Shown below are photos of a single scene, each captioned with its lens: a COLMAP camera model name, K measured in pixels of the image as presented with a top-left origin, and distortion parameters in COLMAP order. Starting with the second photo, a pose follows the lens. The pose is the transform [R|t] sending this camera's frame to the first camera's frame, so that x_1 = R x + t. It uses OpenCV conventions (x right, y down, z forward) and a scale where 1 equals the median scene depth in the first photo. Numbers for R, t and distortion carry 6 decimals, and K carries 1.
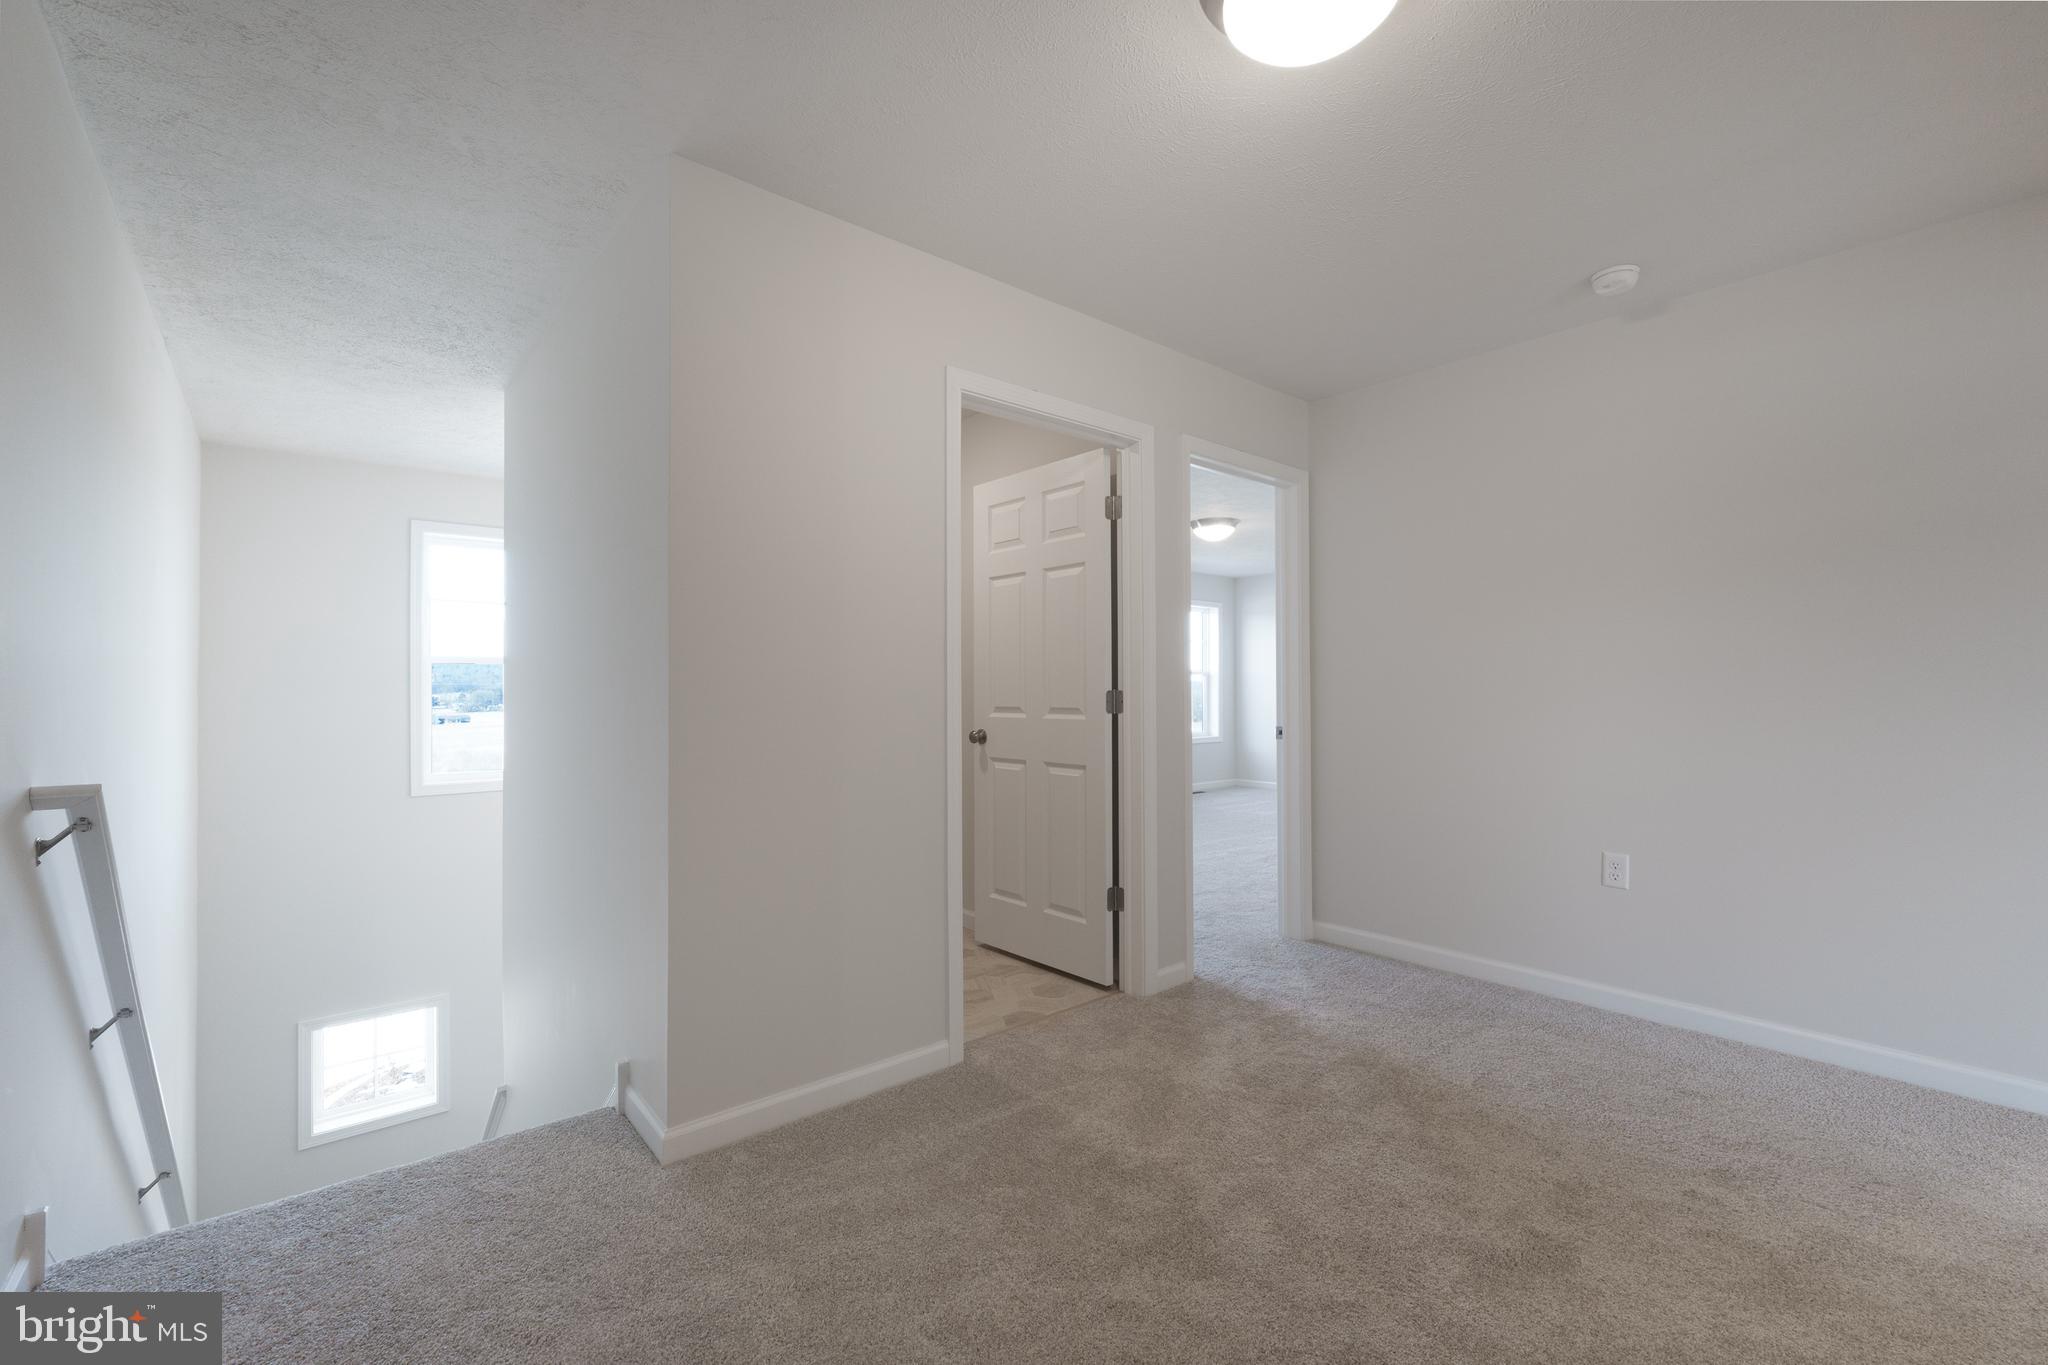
lens RADIAL K [[864.5, 0, 1024.0], [0, 864.5, 682.5], [0, 0, 1]] dist [-0.001624, -0.000112]
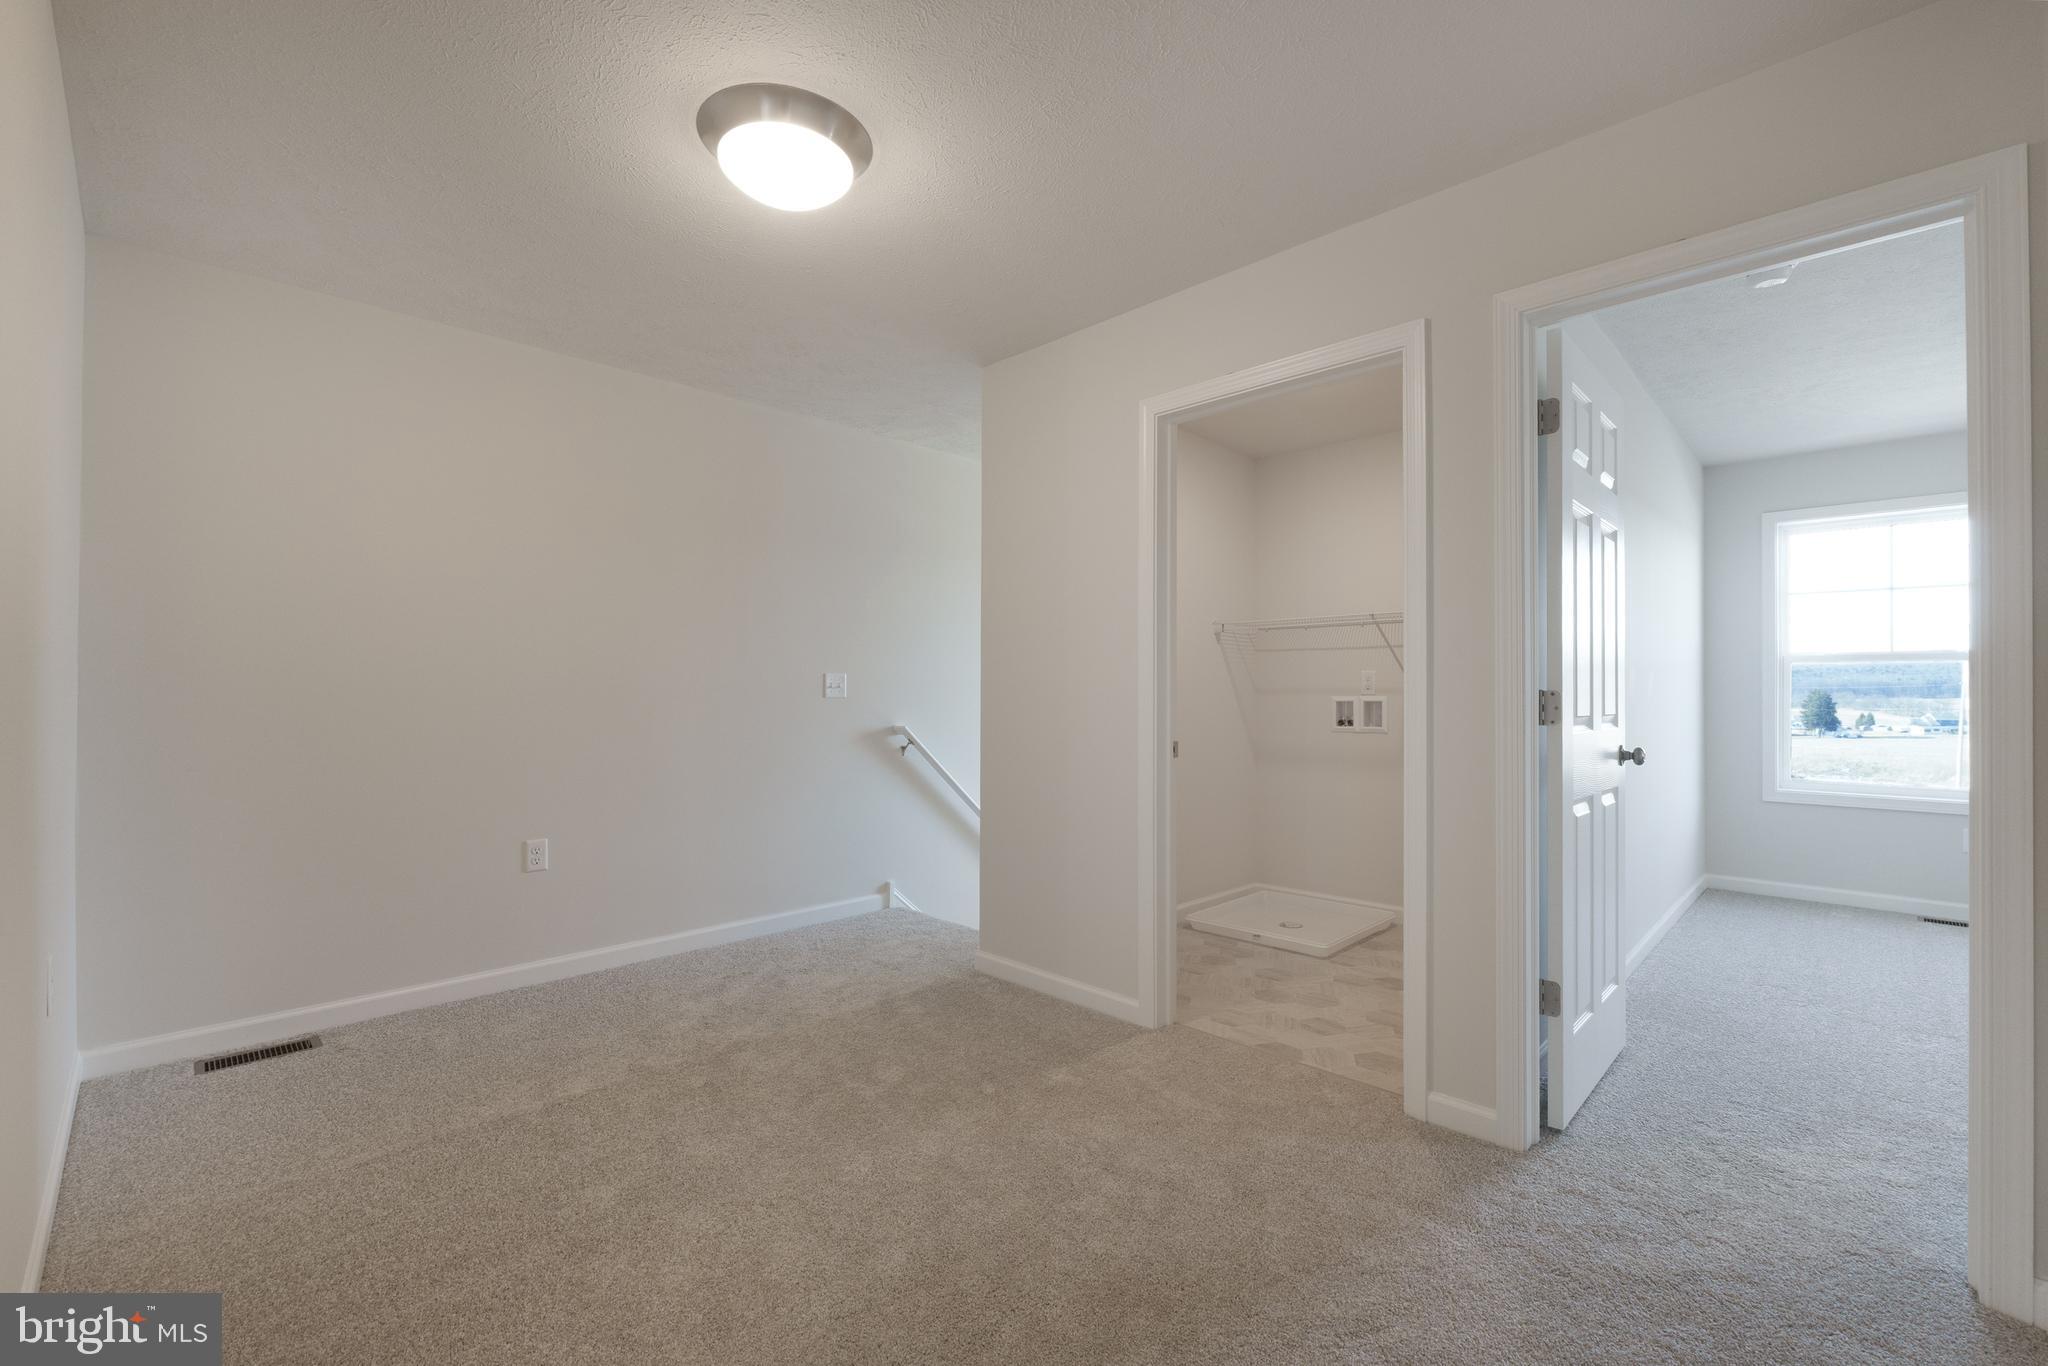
lens RADIAL K [[864.5, 0, 1024.0], [0, 864.5, 683.0], [0, 0, 1]] dist [-0.001624, -0.000112]
pose [[0.087309, -0.011107, -0.996119, 0.705997], [0.005319, 0.999929, -0.010684, 0.008616], [0.996167, -0.004366, 0.087362, 0.522356]]
